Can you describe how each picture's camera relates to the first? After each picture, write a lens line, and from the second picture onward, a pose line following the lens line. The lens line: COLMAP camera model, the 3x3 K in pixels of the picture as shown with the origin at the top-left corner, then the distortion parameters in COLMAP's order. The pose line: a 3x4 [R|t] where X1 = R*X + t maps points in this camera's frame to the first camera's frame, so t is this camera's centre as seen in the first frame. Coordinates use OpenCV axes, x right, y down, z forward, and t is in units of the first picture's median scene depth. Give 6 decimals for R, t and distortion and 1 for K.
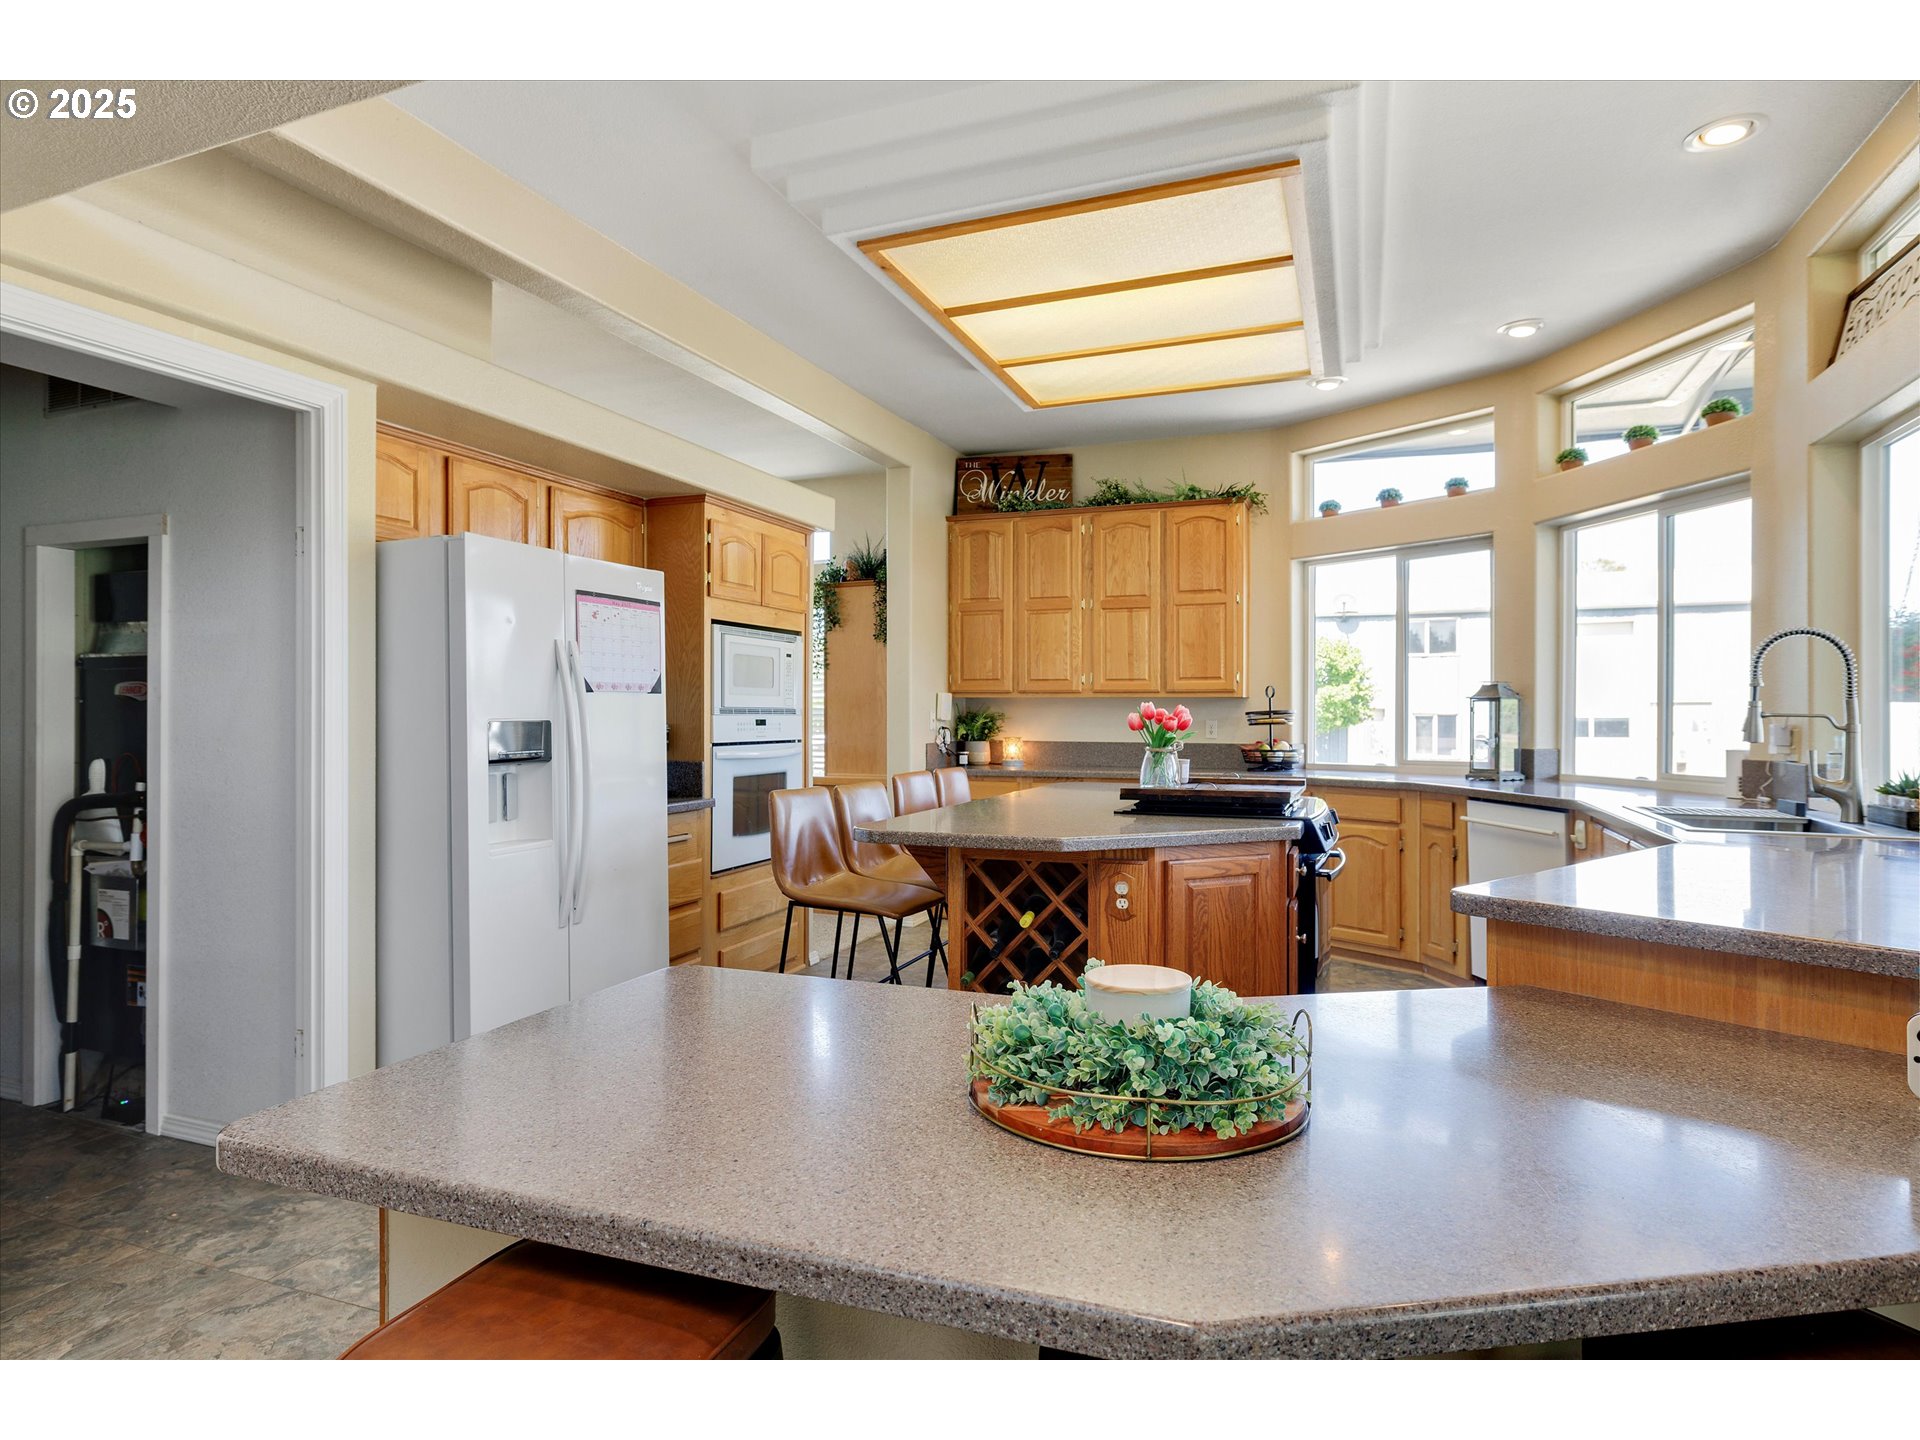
lens RADIAL K [[1068.6, 0, 948.6], [0, 1068.6, 710.2], [0, 0, 1]] dist [-0.003333, 0.002253]
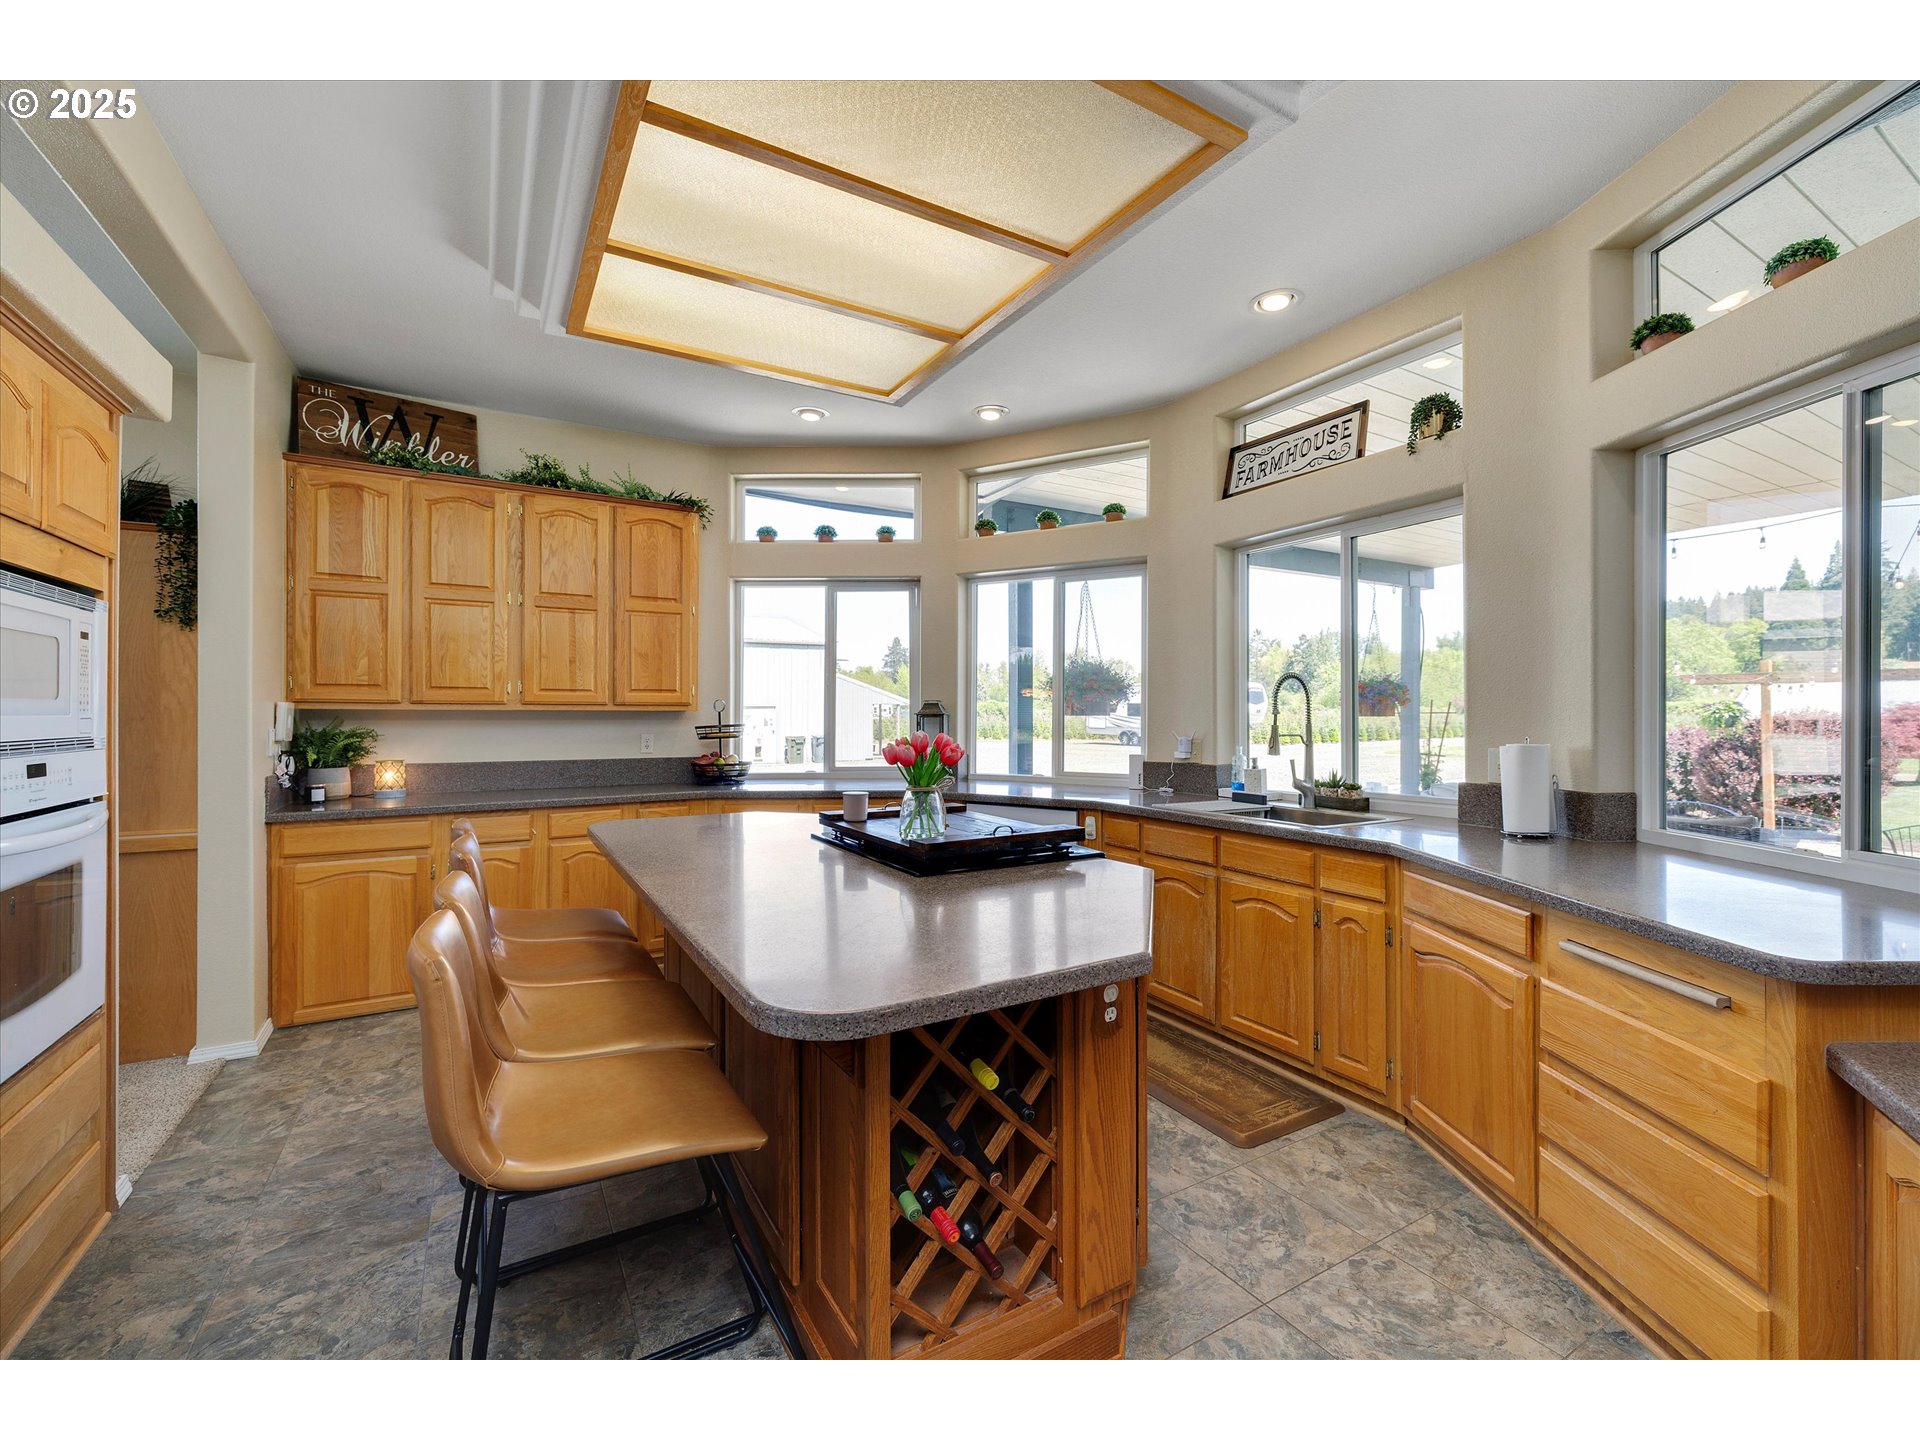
lens RADIAL K [[808.5, 0, 955.5], [0, 808.5, 711.7], [0, 0, 1]] dist [0.000312, 0.000390]
pose [[0.618066, 0.000655, 0.786126, -0.183563], [-0.003188, 0.999994, 0.001674, -0.015136], [-0.786120, -0.003541, 0.618064, 0.396212]]
